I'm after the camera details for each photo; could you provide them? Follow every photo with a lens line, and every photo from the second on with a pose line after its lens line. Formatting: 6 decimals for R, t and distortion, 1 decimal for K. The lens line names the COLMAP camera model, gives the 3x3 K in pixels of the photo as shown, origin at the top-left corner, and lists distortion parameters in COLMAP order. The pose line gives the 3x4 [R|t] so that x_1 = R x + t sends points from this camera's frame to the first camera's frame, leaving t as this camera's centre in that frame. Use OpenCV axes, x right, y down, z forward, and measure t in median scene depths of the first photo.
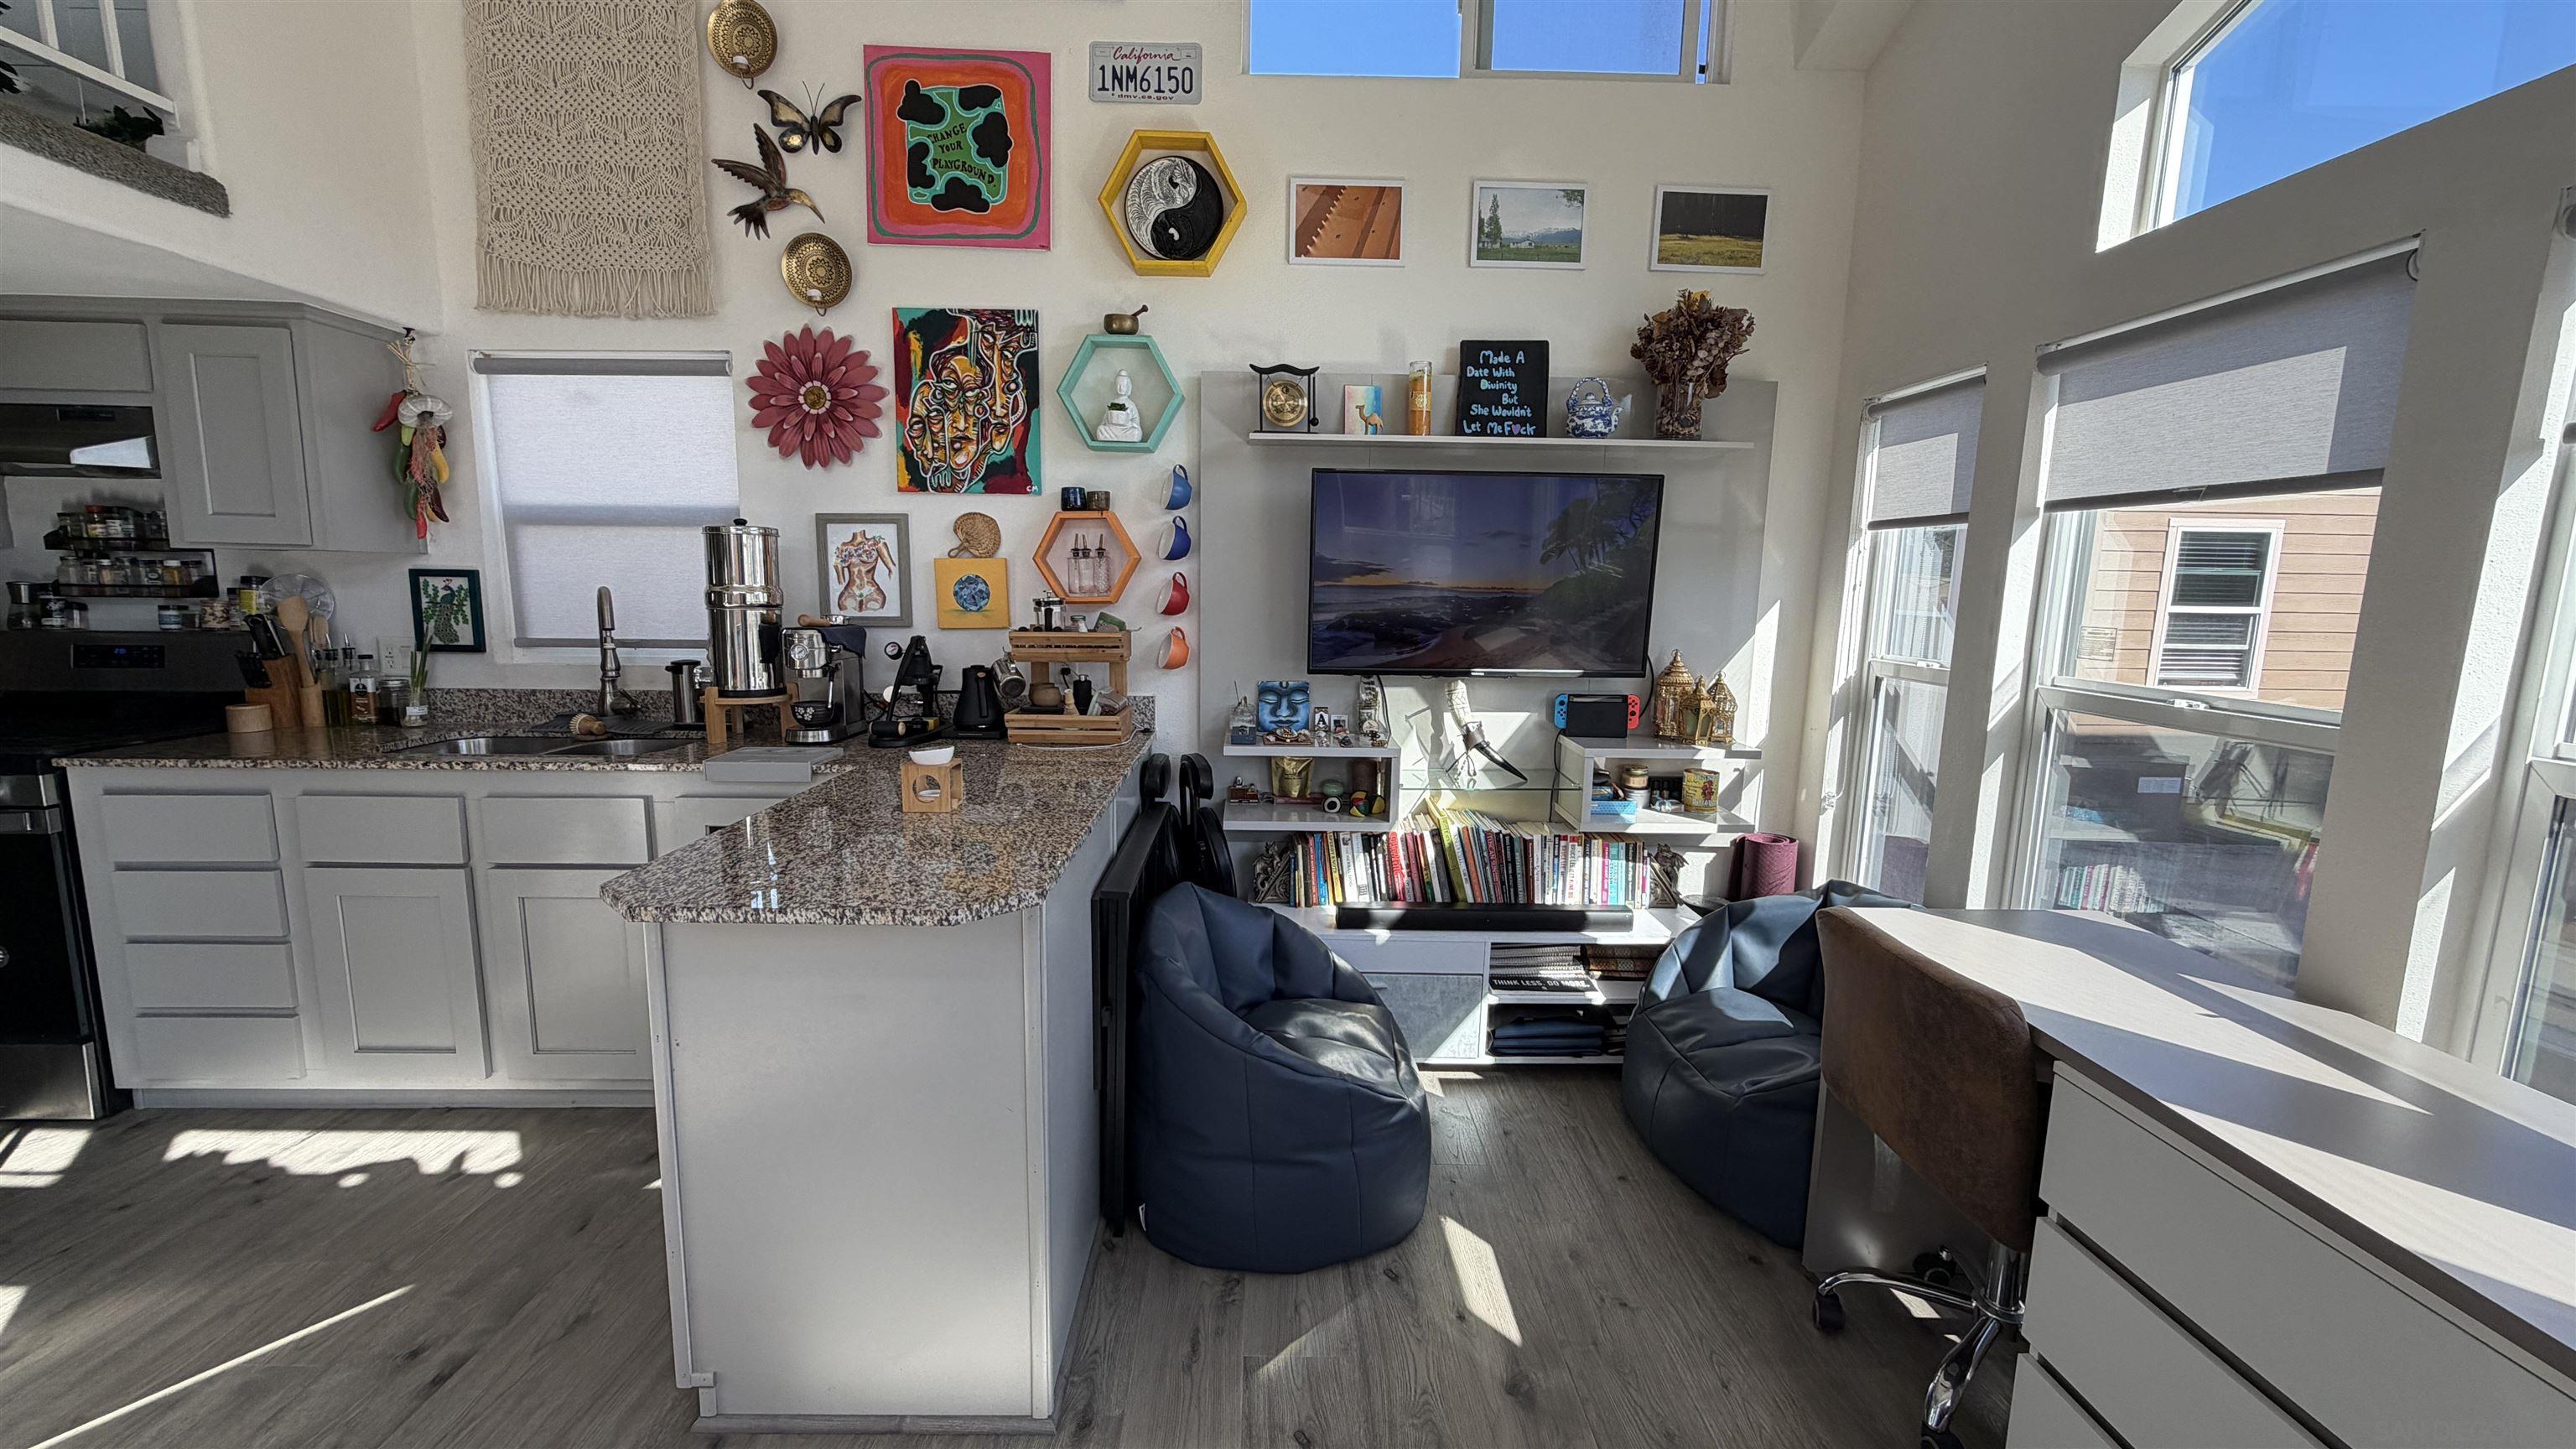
lens RADIAL K [[1023.1, 0, 1279.1], [0, 1023.1, 727.0], [0, 0, 1]] dist [0.000300, -0.000306]
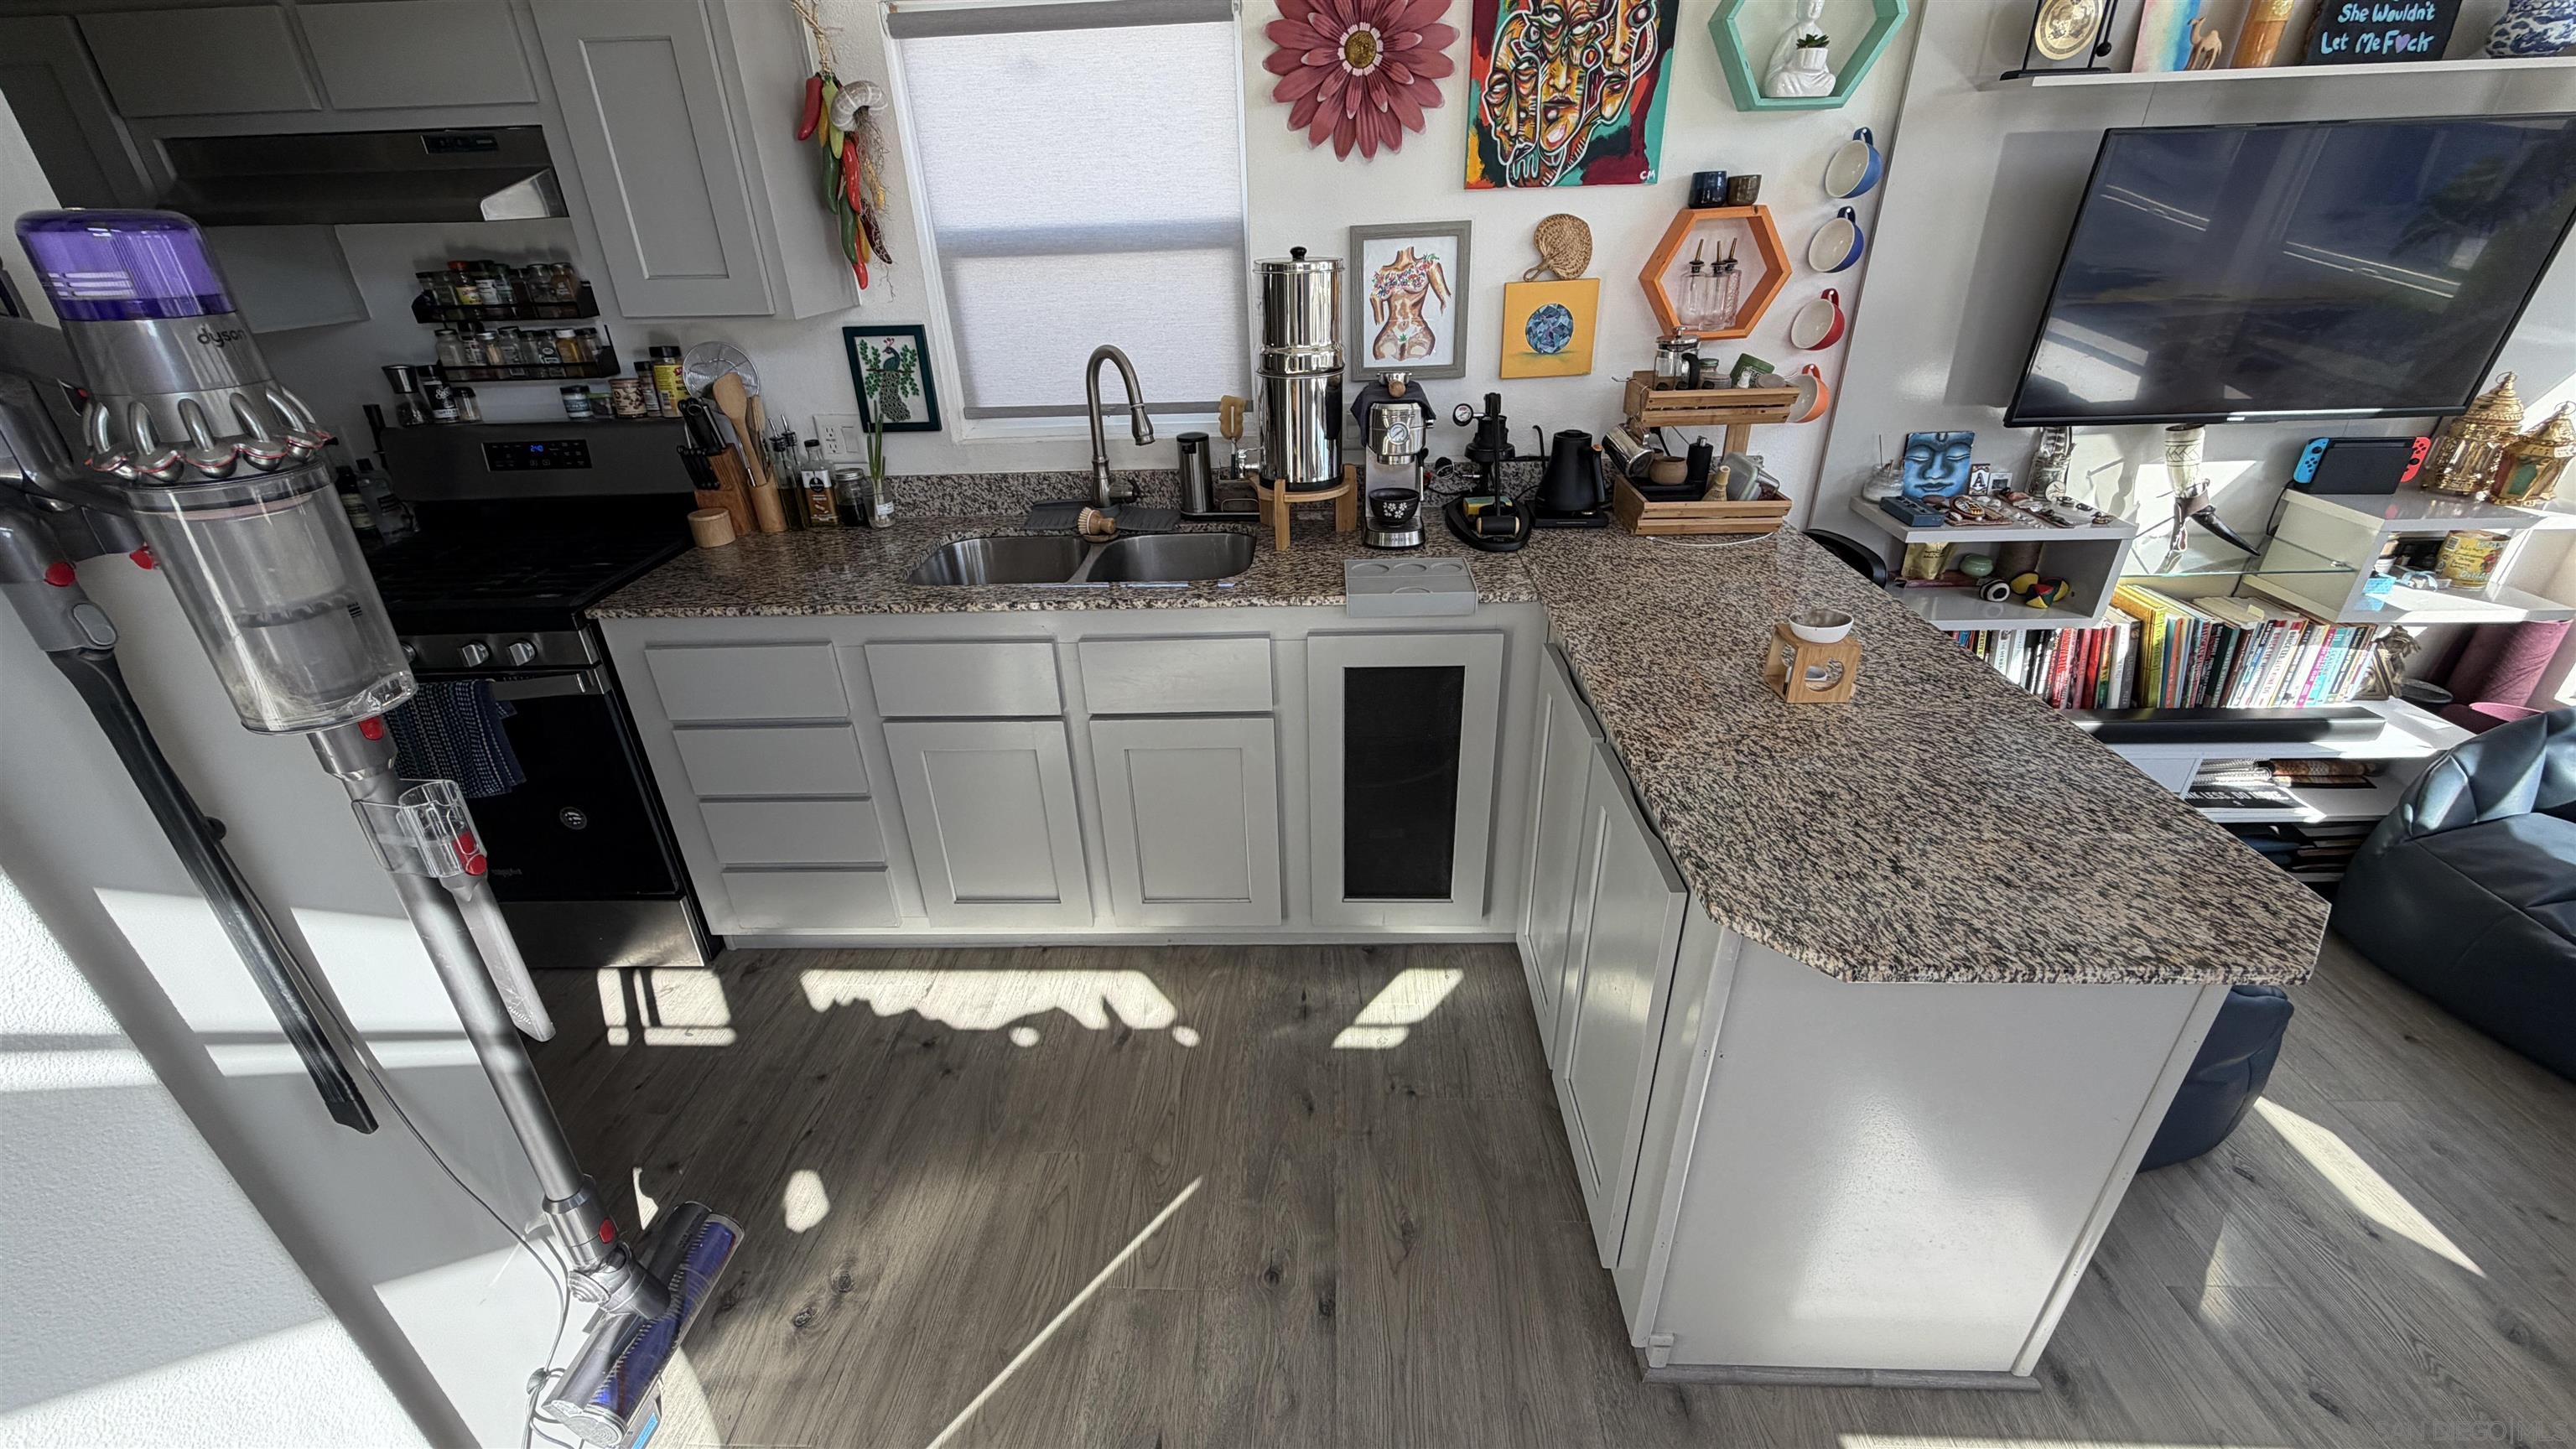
lens RADIAL K [[1023.1, 0, 1276.4], [0, 1023.1, 728.1], [0, 0, 1]] dist [0.000300, -0.000306]
pose [[0.997569, -0.015204, -0.068013, -0.470799], [0.037012, 0.942488, 0.332184, -0.114730], [0.059051, -0.333894, 0.940759, 0.164753]]
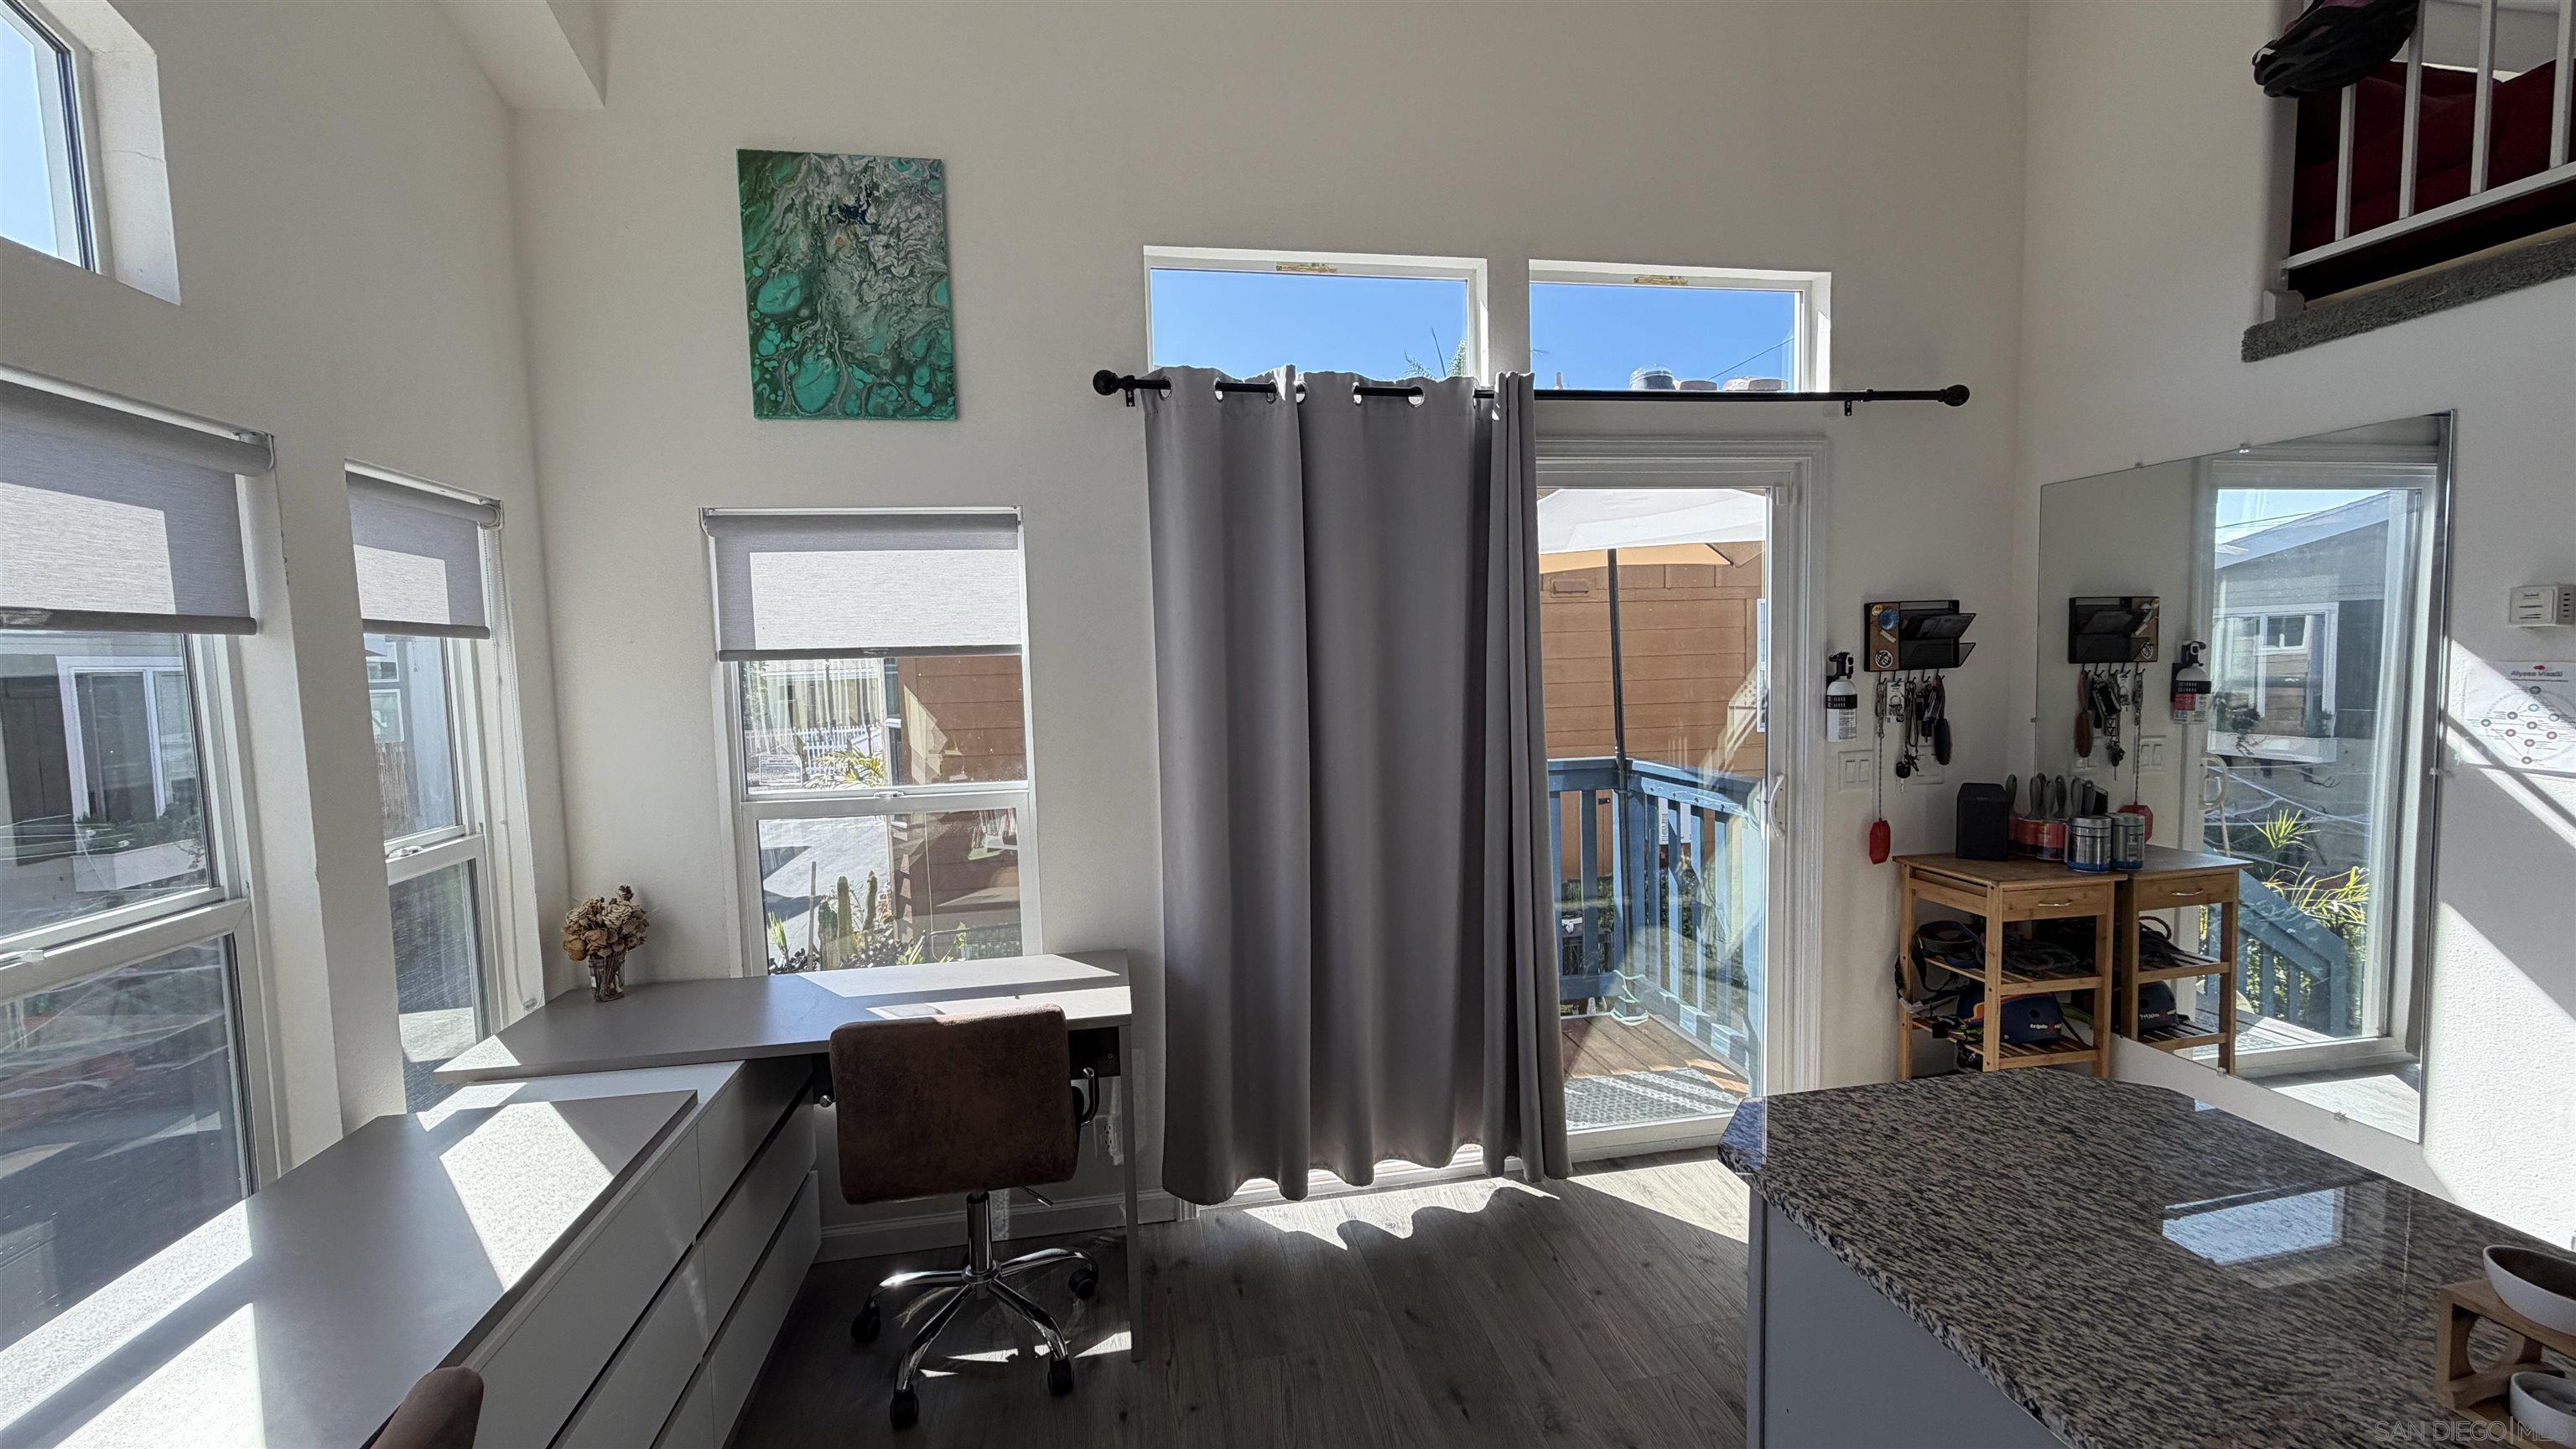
lens RADIAL K [[1023.1, 0, 1281.5], [0, 1023.1, 727.5], [0, 0, 1]] dist [0.000300, -0.000306]
pose [[-0.987292, 0.020676, -0.157566, 0.116981], [-0.012643, 0.978138, 0.207571, -0.165704], [0.158413, 0.206925, -0.965447, 0.847264]]
